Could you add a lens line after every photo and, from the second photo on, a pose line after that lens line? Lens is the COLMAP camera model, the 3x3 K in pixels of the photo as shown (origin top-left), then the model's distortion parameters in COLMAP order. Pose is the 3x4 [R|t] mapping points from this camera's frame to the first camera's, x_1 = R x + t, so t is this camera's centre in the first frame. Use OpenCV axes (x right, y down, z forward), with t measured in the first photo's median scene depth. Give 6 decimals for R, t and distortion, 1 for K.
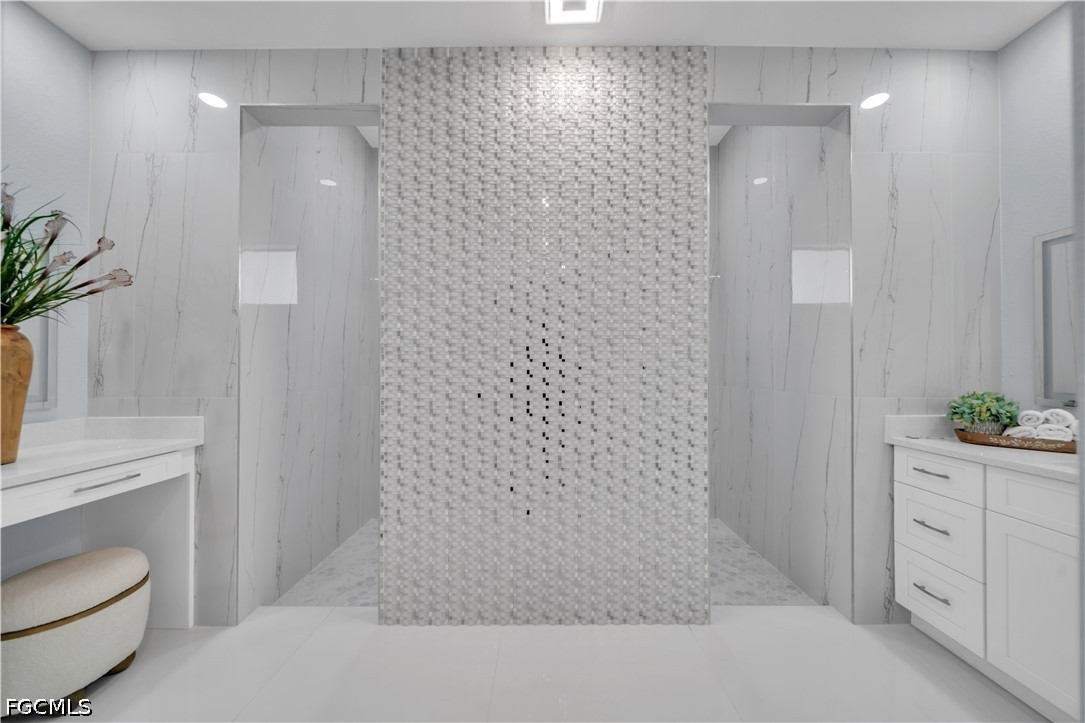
lens RADIAL K [[376.4, 0, 543.6], [0, 376.4, 366.2], [0, 0, 1]] dist [-0.000869, -0.000867]
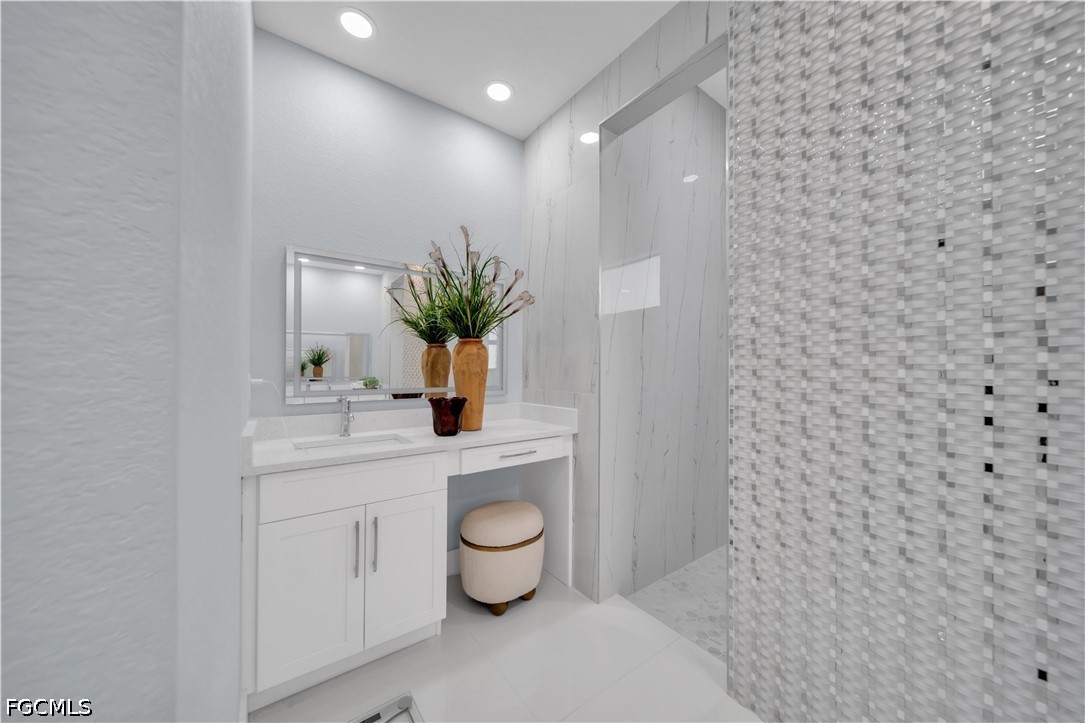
lens RADIAL K [[376.4, 0, 541.9], [0, 376.4, 367.5], [0, 0, 1]] dist [-0.000869, -0.000867]
pose [[0.596852, -0.001483, -0.802350, -0.038576], [0.003965, 0.999992, 0.001100, 0.003661], [0.802342, -0.003838, 0.596853, 0.222736]]
